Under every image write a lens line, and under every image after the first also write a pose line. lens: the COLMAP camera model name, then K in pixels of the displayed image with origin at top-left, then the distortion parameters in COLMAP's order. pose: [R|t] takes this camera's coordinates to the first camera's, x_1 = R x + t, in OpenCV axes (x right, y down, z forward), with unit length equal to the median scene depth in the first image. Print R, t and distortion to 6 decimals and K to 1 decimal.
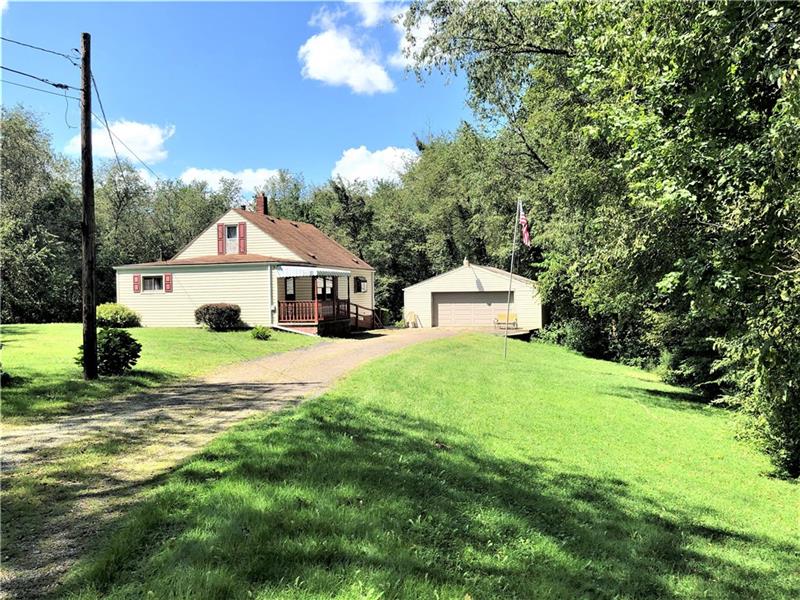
lens RADIAL K [[659.9, 0, 399.8], [0, 659.9, 299.8], [0, 0, 1]] dist [0.036177, -0.046294]
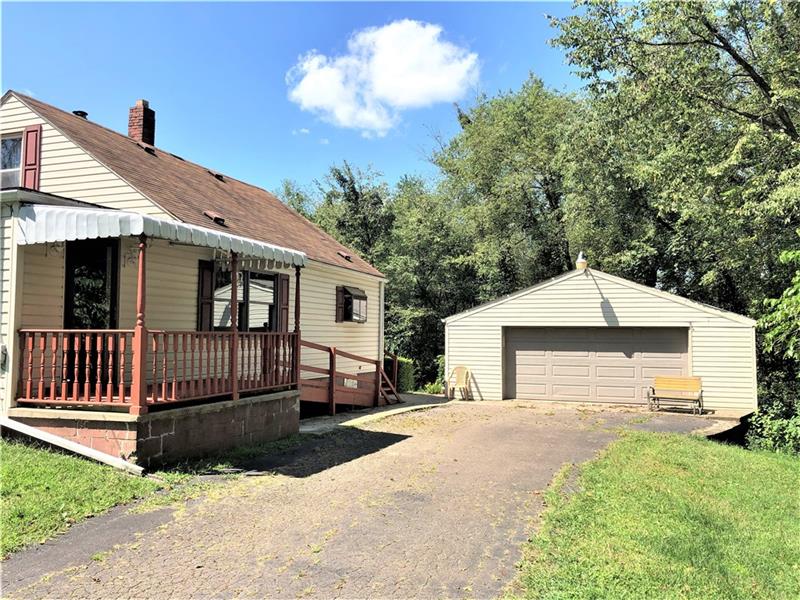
lens RADIAL K [[659.9, 0, 400.6], [0, 659.9, 301.1], [0, 0, 1]] dist [0.036177, -0.046294]
pose [[0.999067, 0.021215, -0.037608, -0.008699], [-0.023657, 0.997557, -0.065735, 0.003453], [0.036122, 0.066563, 0.997128, 0.529320]]
